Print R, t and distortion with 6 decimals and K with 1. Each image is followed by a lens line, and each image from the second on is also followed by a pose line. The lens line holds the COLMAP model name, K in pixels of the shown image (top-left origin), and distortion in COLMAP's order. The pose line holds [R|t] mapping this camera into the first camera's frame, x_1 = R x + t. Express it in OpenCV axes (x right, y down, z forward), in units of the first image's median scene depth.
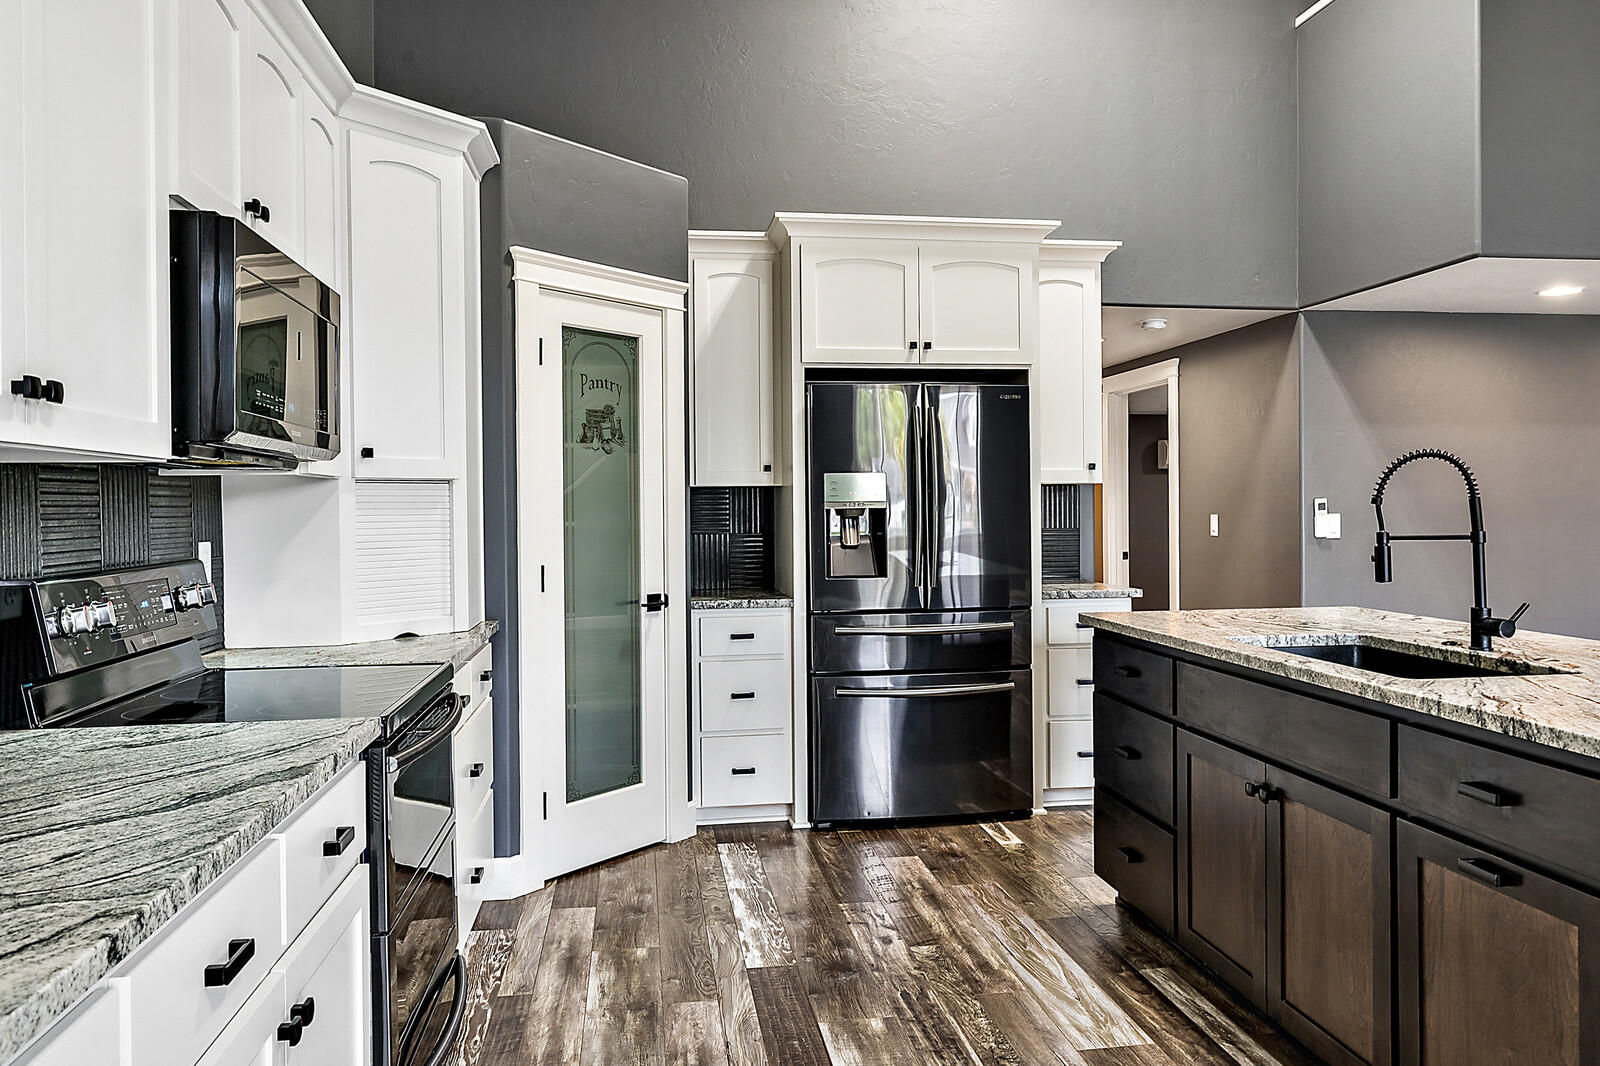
lens RADIAL K [[1154.4, 0, 812.8], [0, 1154.4, 511.8], [0, 0, 1]] dist [0.003653, -0.007376]
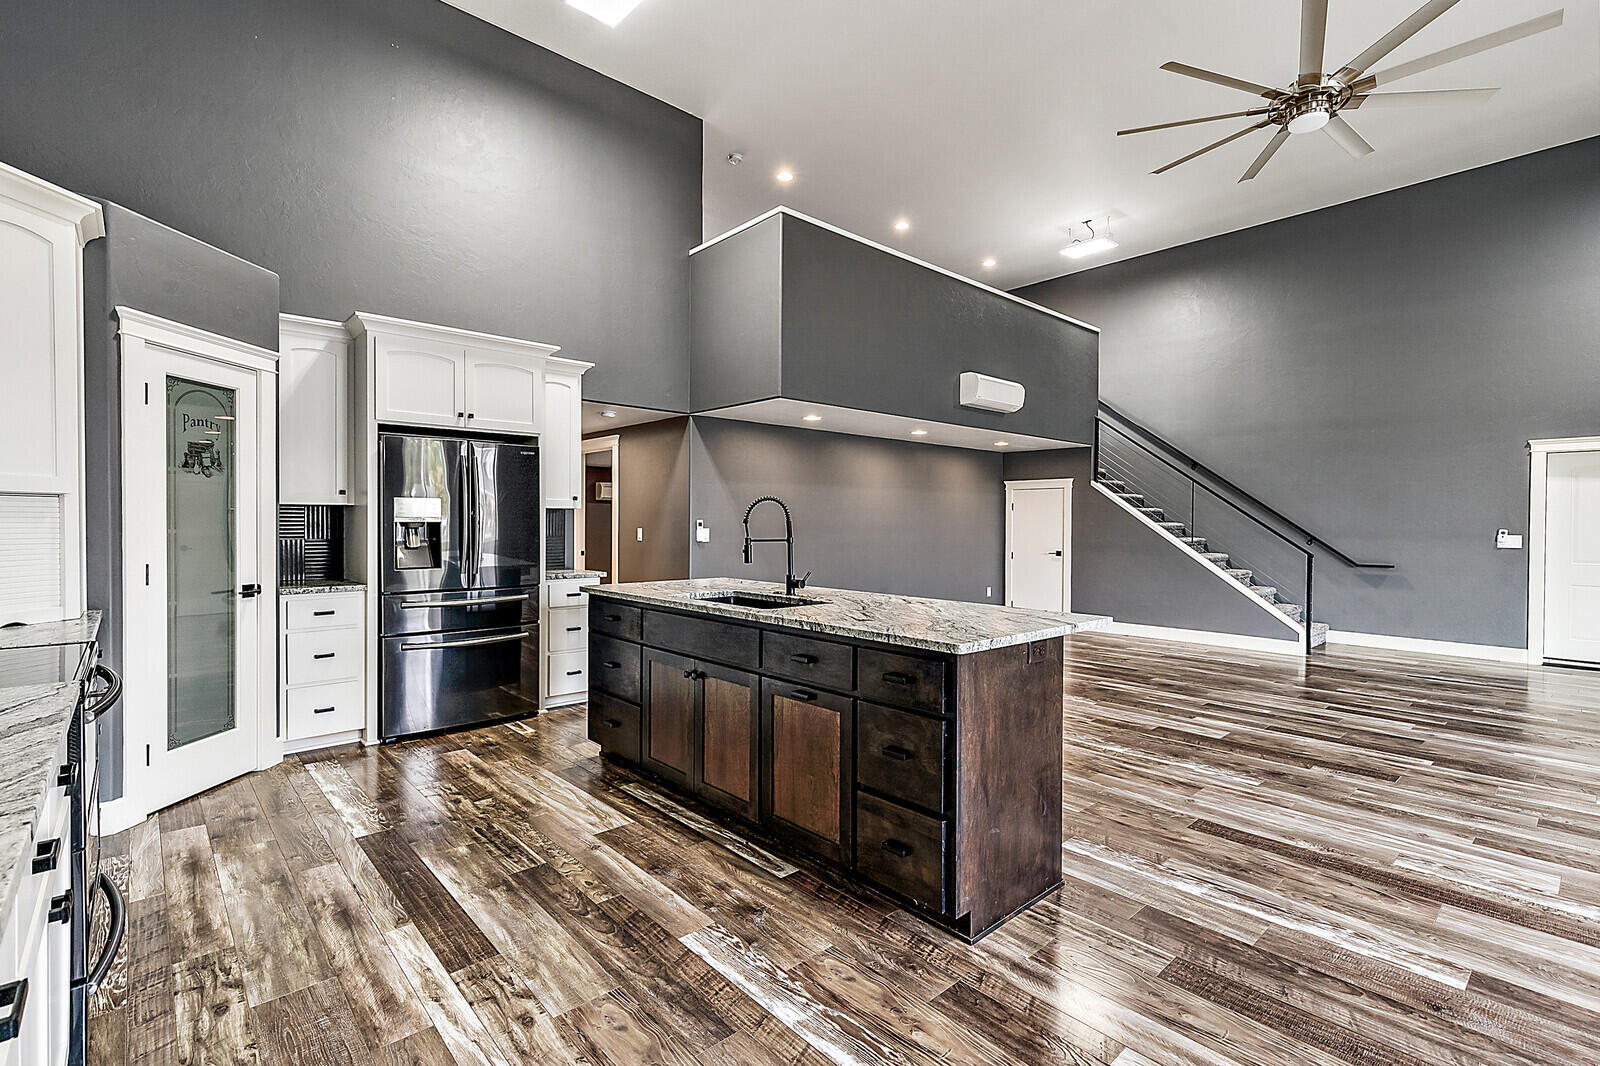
lens RADIAL K [[733.7, 0, 808.6], [0, 733.7, 530.1], [0, 0, 1]] dist [0.009715, -0.000608]
pose [[0.829486, 0.007253, 0.558480, -0.084717], [-0.010266, 0.999945, 0.002262, 0.000407], [-0.558433, -0.007609, 0.829515, -0.067788]]
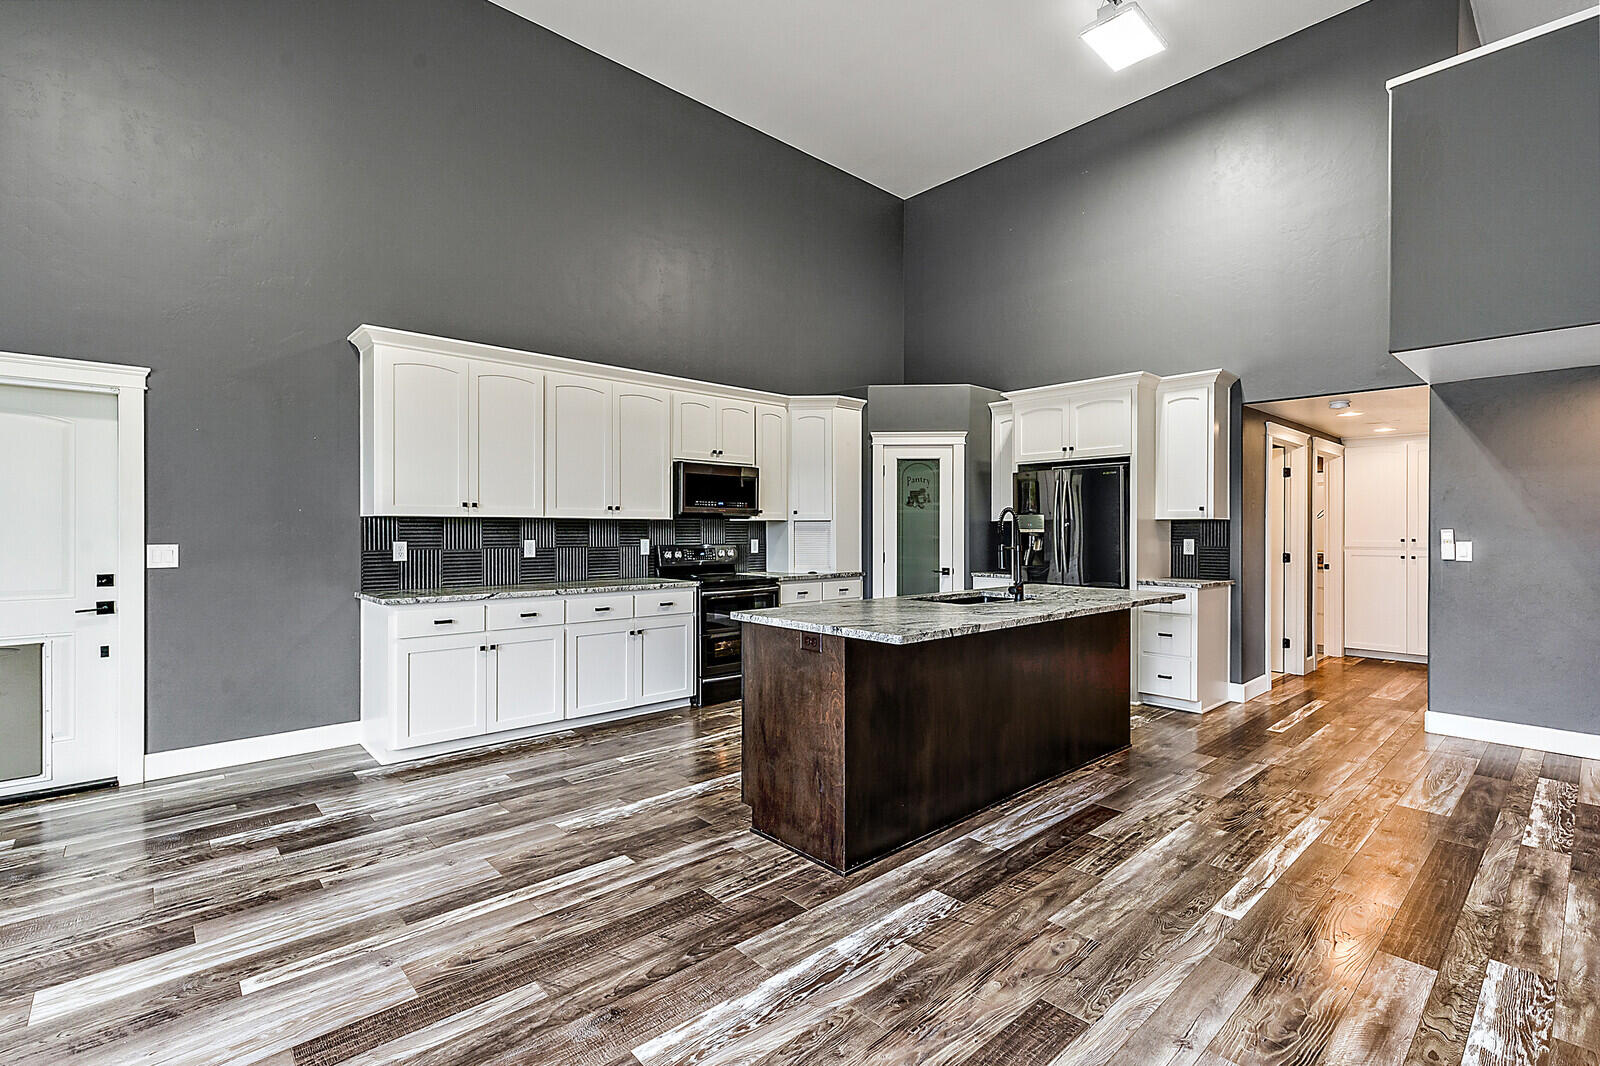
lens RADIAL K [[733.7, 0, 808.5], [0, 733.7, 533.4], [0, 0, 1]] dist [0.009715, -0.000608]
pose [[0.557386, 0.012246, -0.830163, 1.026696], [-0.009712, 0.999919, 0.008229, -0.008947], [0.830197, 0.003476, 0.557459, -0.061795]]
